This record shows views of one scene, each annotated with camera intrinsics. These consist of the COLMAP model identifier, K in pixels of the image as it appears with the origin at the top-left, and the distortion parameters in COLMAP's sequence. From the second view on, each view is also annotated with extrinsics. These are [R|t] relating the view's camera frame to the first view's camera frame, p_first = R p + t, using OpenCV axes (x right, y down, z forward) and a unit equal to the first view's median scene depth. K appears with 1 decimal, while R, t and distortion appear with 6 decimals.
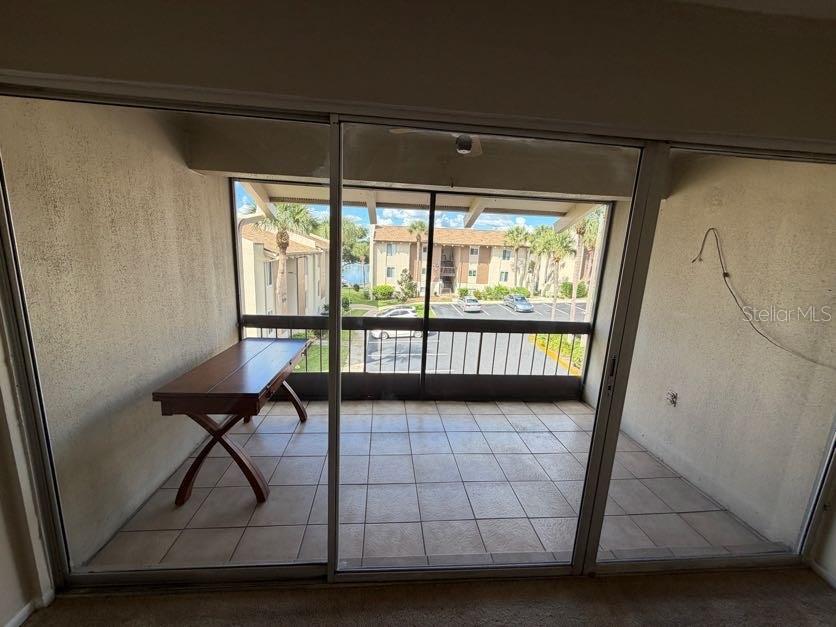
lens RADIAL K [[334.4, 0, 416.3], [0, 334.4, 314.9], [0, 0, 1]] dist [-0.004360, 0.000491]
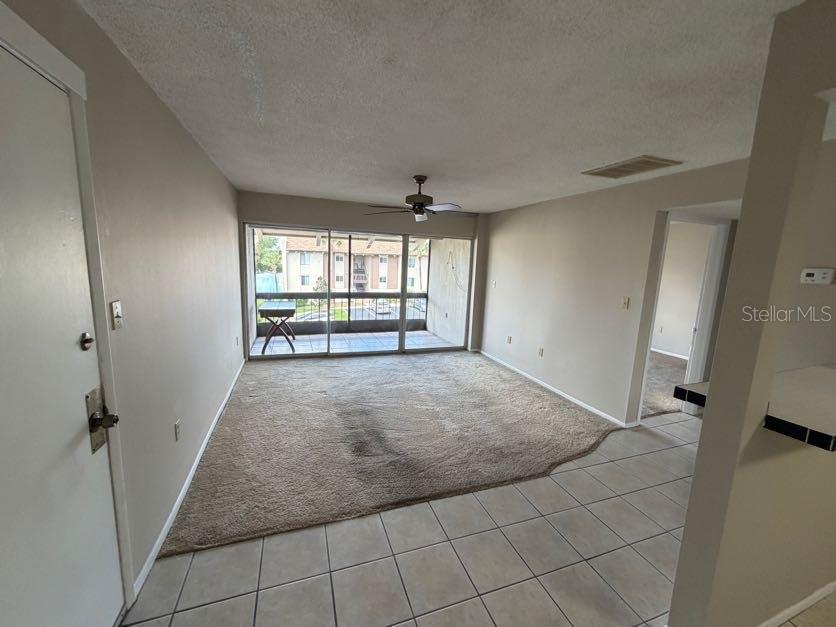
lens RADIAL K [[334.4, 0, 414.4], [0, 334.4, 314.2], [0, 0, 1]] dist [-0.004360, 0.000491]
pose [[0.967894, -0.047513, 0.246827, -0.009883], [0.053992, 0.998350, -0.019546, 0.020641], [-0.245491, 0.032245, 0.968862, -0.109813]]
